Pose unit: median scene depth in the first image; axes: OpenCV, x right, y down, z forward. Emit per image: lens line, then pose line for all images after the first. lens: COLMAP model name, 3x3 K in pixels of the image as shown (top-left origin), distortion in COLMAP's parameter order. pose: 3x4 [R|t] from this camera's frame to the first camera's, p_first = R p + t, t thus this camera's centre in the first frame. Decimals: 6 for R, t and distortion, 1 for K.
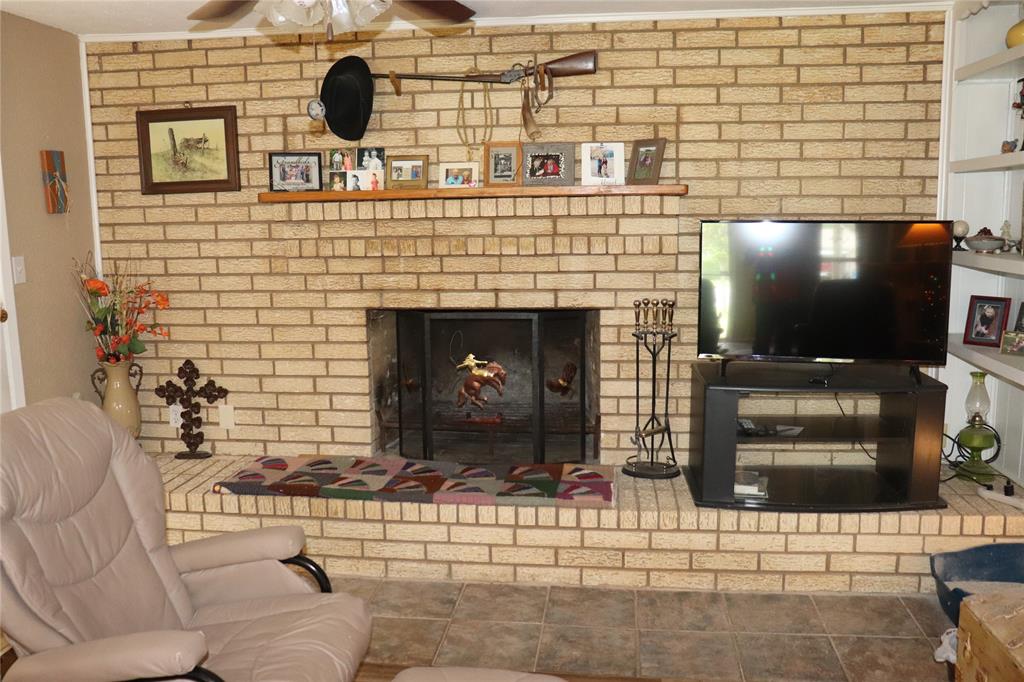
lens RADIAL K [[904.0, 0, 508.1], [0, 904.0, 340.4], [0, 0, 1]] dist [-0.108699, 0.036577]
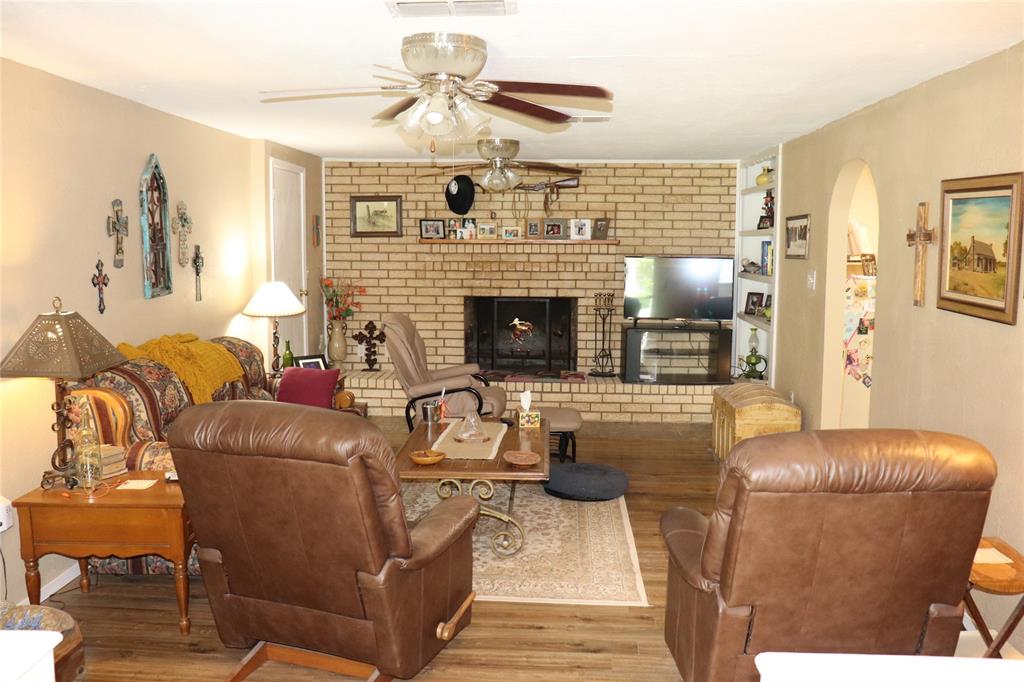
lens RADIAL K [[904.0, 0, 513.8], [0, 904.0, 341.3], [0, 0, 1]] dist [-0.108699, 0.036577]
pose [[0.997213, 0.013300, 0.073412, -0.202383], [-0.010374, 0.999142, -0.040098, 0.153823], [-0.073882, 0.039224, 0.996495, -1.088582]]
